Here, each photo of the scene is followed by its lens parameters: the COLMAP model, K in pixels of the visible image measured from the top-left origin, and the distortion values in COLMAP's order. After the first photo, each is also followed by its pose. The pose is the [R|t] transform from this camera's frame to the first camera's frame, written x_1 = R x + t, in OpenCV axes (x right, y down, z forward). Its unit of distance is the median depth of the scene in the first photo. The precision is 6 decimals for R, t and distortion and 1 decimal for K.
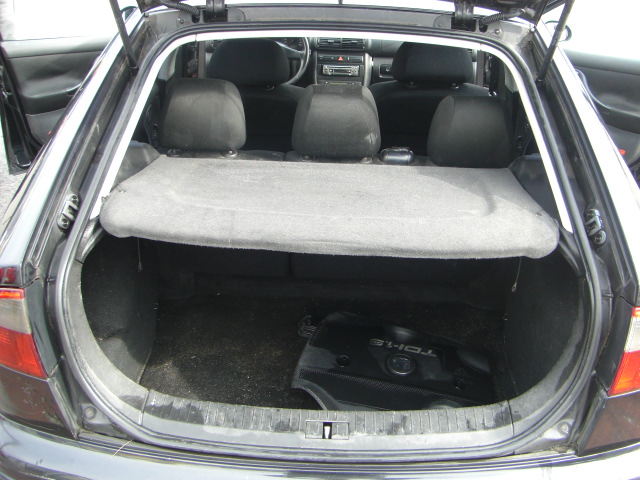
lens RADIAL K [[723.4, 0, 347.2], [0, 723.4, 197.5], [0, 0, 1]] dist [-0.180364, 0.131837]
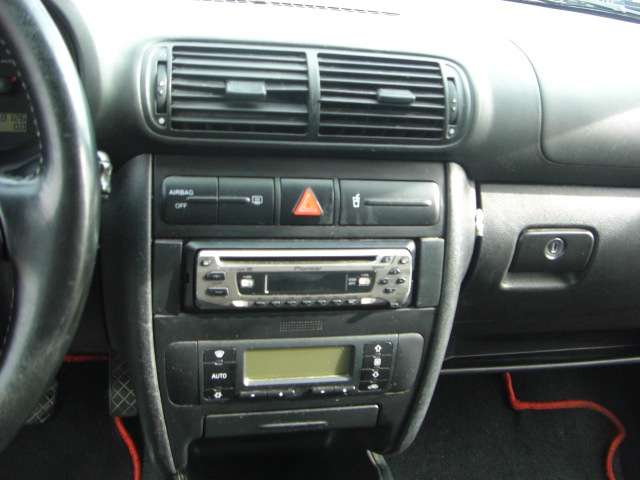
lens RADIAL K [[723.4, 0, 347.2], [0, 723.4, 197.5], [0, 0, 1]] dist [-0.180364, 0.131837]
pose [[0.965423, -0.022110, 0.259749, -0.041677], [0.040516, 0.997015, -0.065723, -0.183717], [-0.257520, 0.073974, 0.963437, 0.845851]]
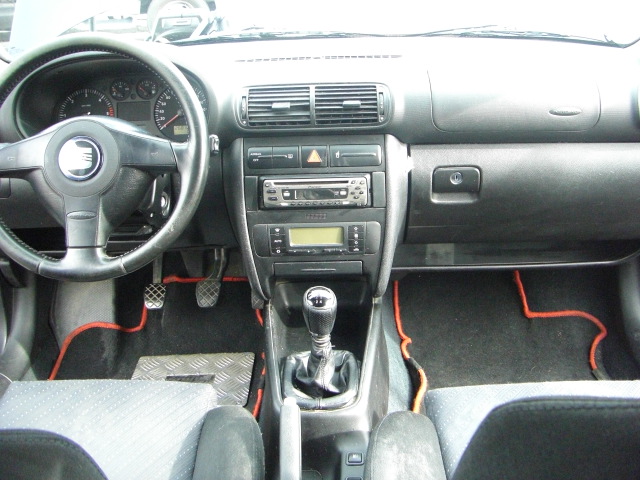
lens RADIAL K [[723.4, 0, 347.2], [0, 723.4, 197.5], [0, 0, 1]] dist [-0.180364, 0.131837]
pose [[0.998128, -0.060928, -0.005309, 0.006905], [0.059983, 0.992180, -0.109453, -0.136663], [0.011936, 0.108930, 0.993978, 0.667949]]
